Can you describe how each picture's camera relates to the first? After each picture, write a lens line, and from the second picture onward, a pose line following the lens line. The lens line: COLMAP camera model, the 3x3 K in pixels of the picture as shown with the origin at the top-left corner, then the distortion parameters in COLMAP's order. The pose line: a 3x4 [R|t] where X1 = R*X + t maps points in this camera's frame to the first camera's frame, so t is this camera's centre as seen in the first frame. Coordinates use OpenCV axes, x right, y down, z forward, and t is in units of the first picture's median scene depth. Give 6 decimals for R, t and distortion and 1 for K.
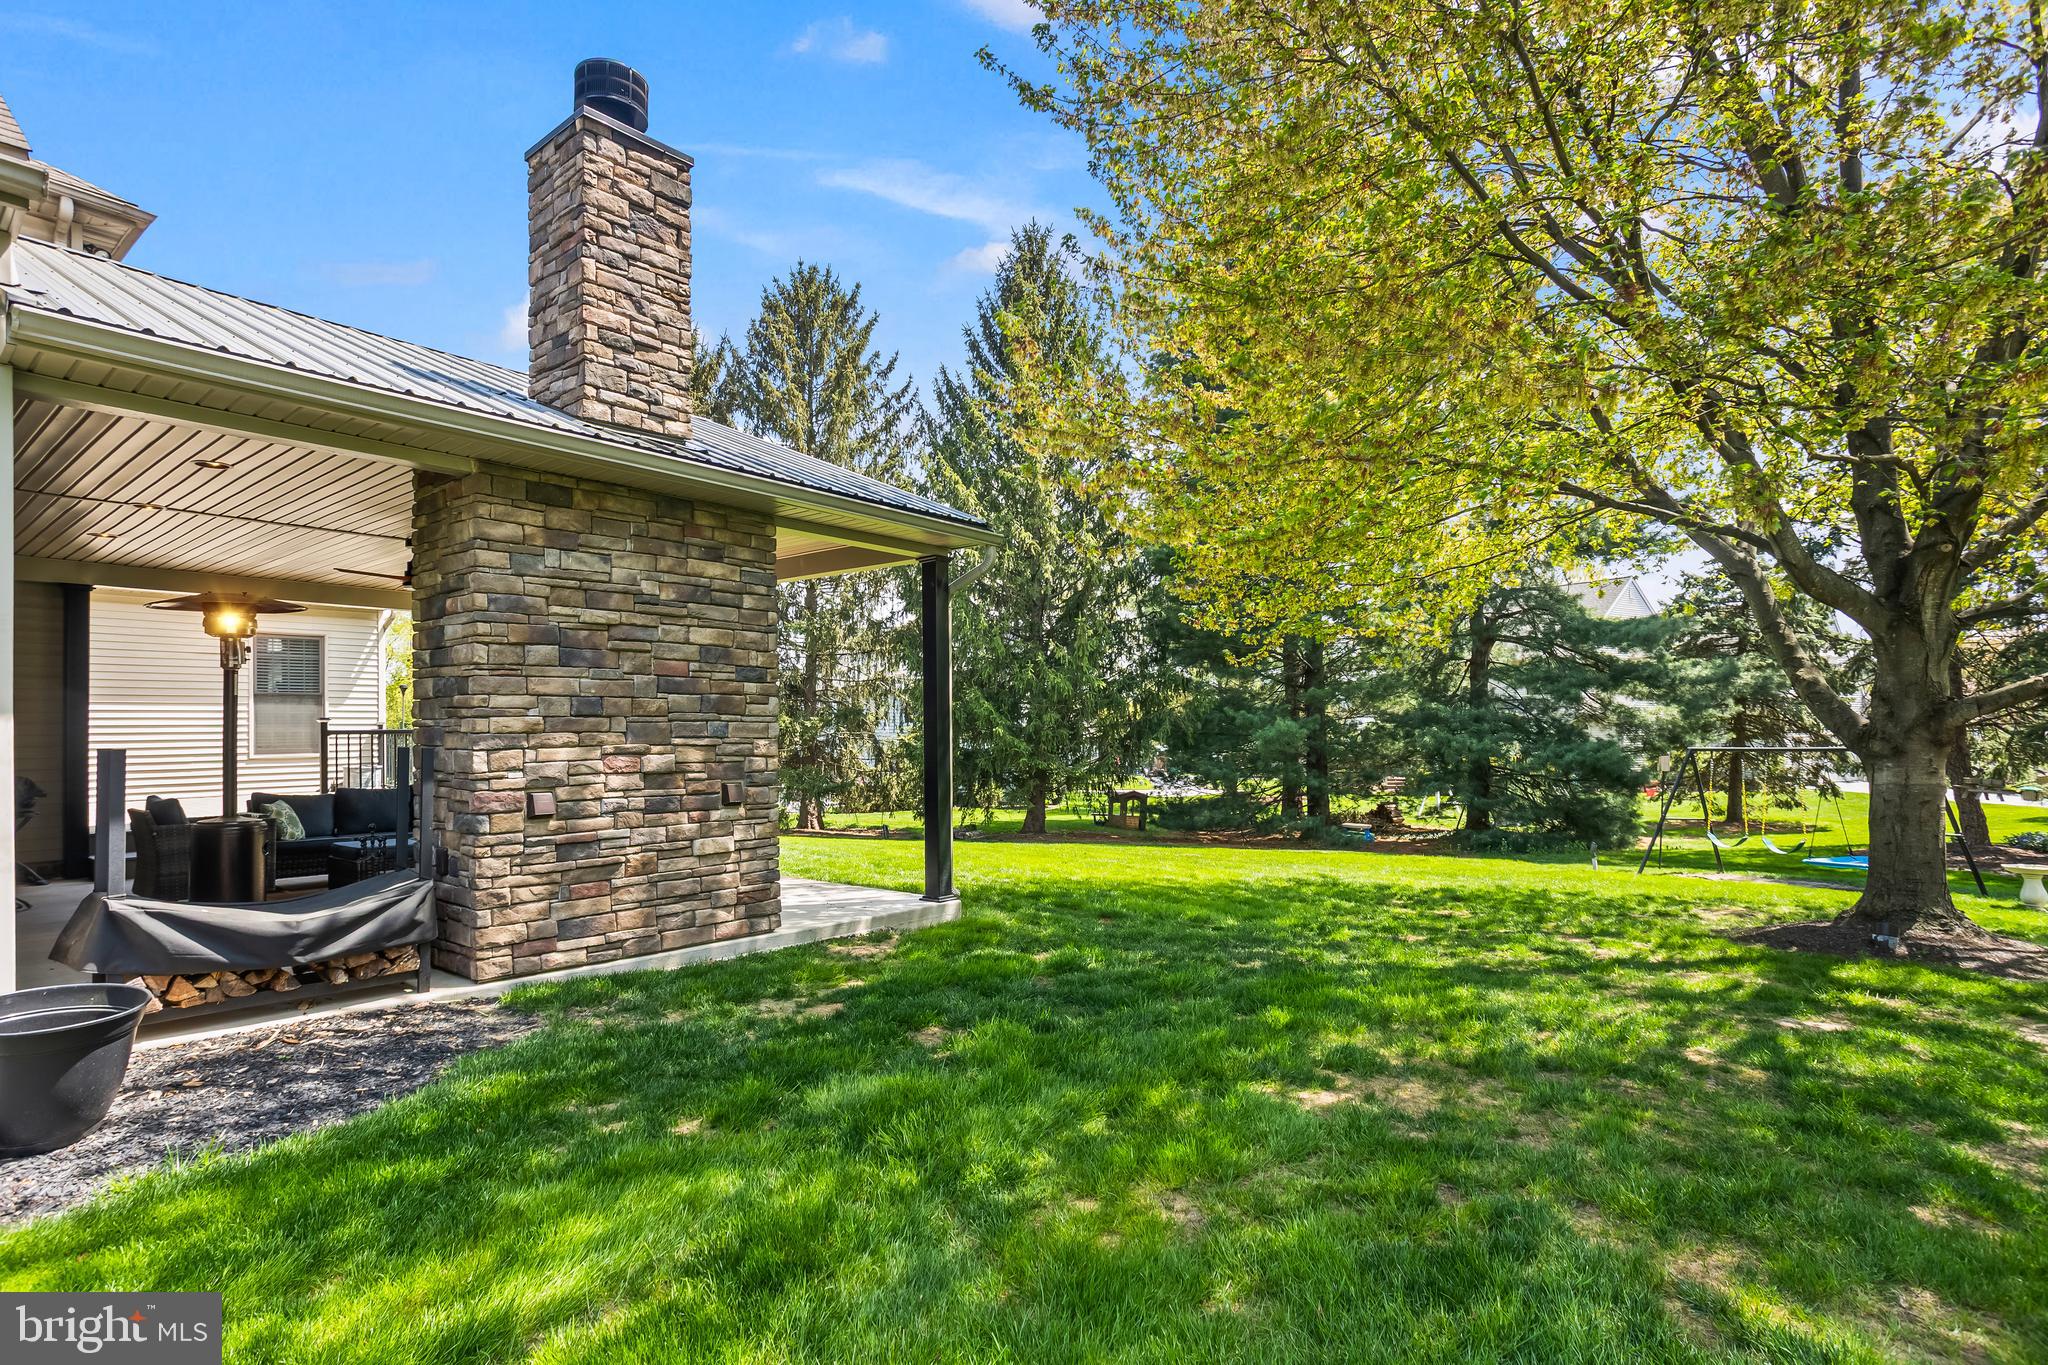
lens RADIAL K [[1008.1, 0, 1029.3], [0, 1008.1, 696.2], [0, 0, 1]] dist [-0.003201, -0.000169]
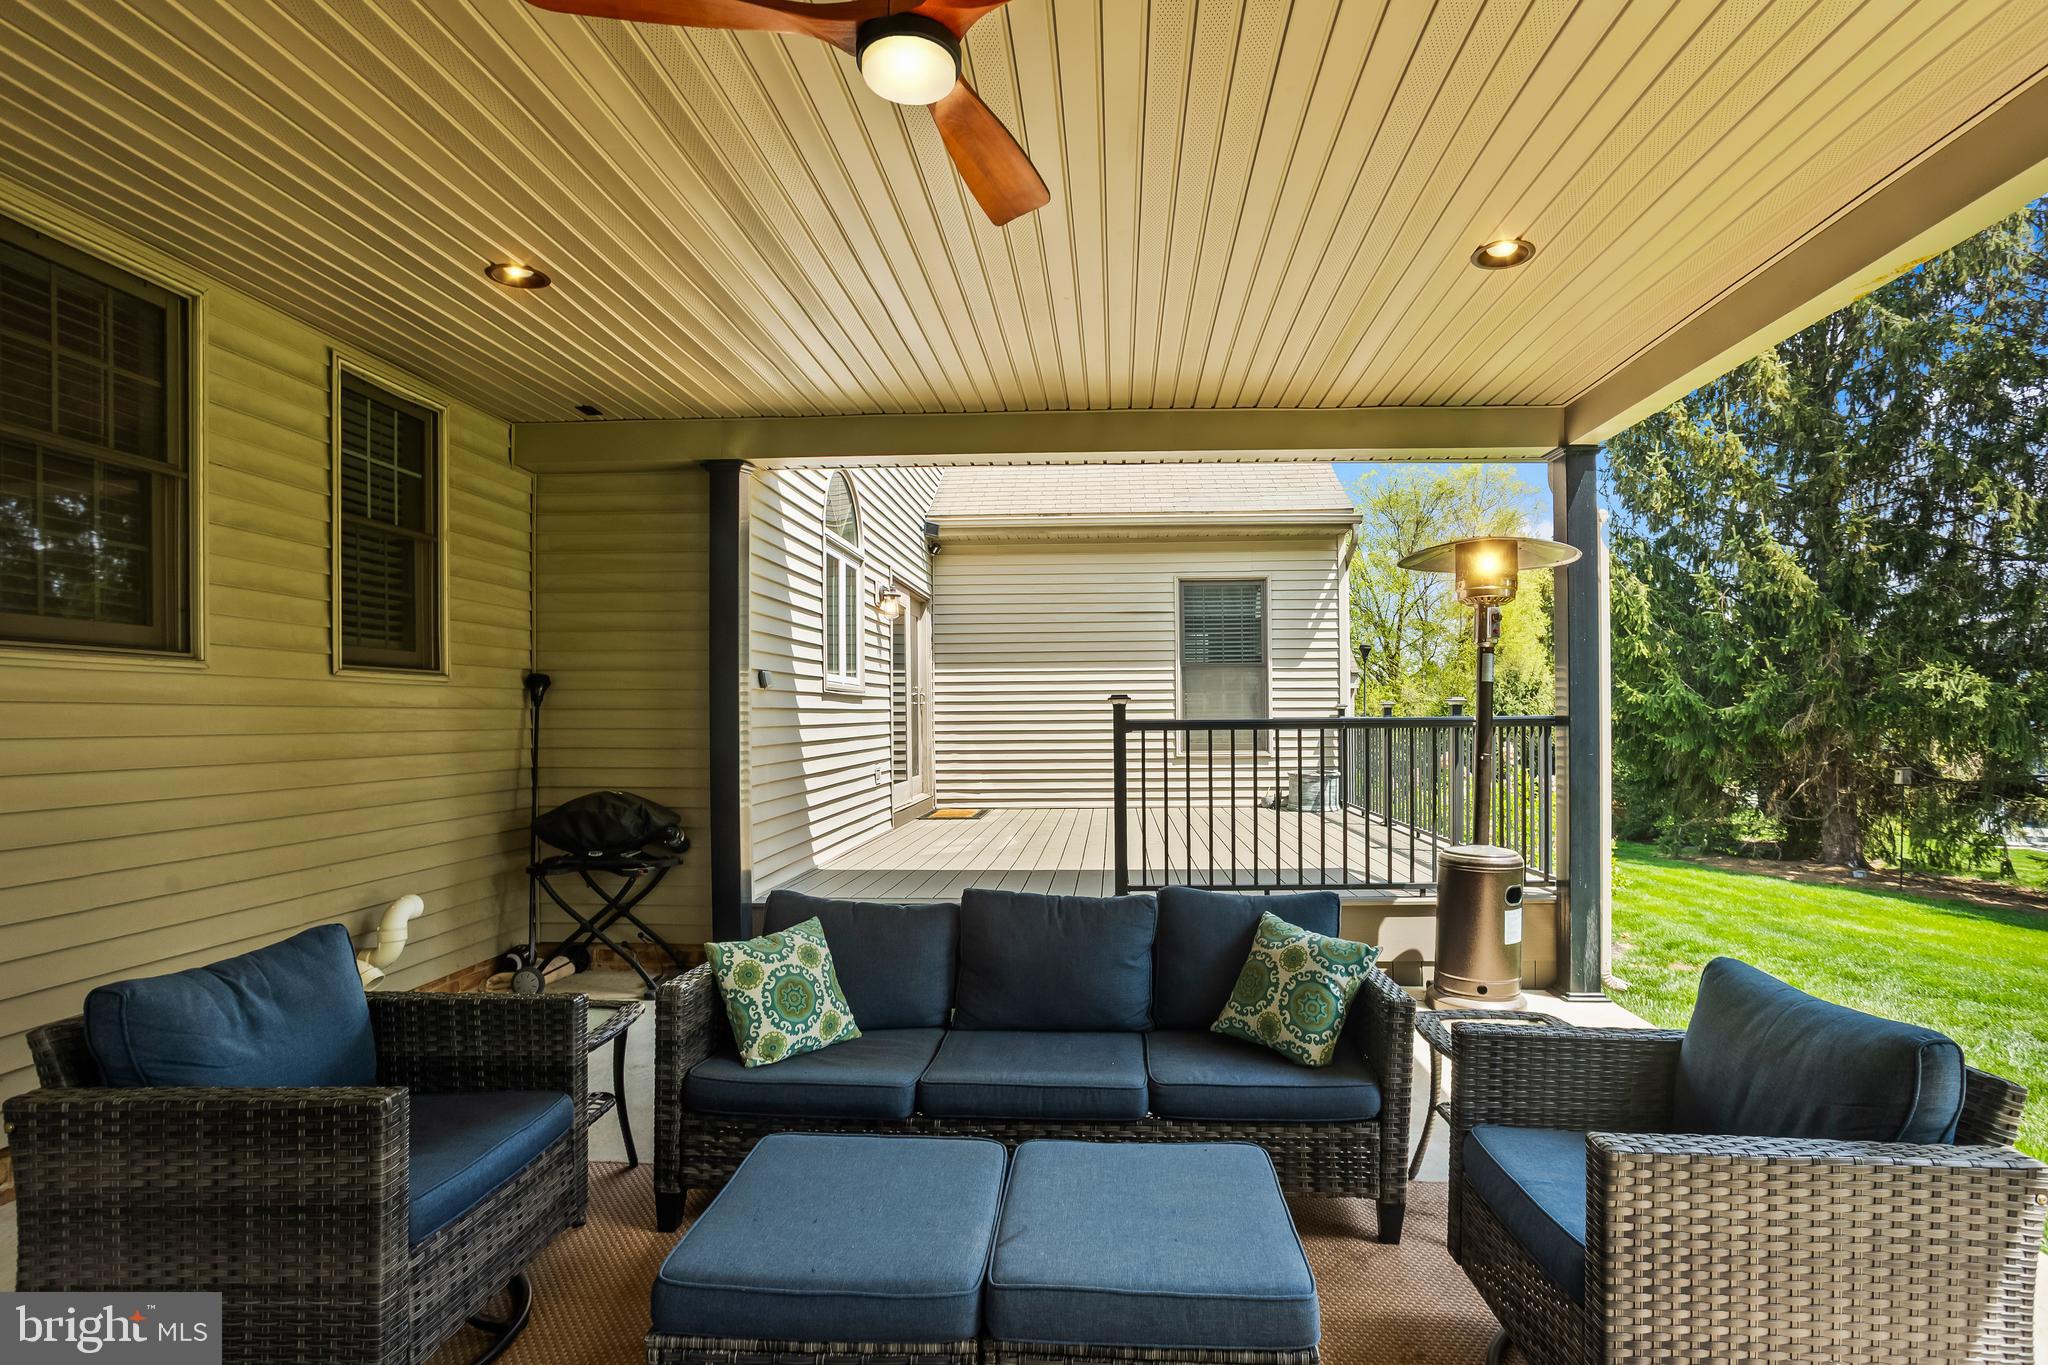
lens RADIAL K [[1008.1, 0, 1060.2], [0, 1008.1, 713.4], [0, 0, 1]] dist [-0.003201, -0.000169]
pose [[0.582882, -0.001730, -0.812555, -0.548039], [0.029171, 0.999398, 0.018797, 0.033827], [0.812033, -0.034659, 0.582582, 1.166780]]
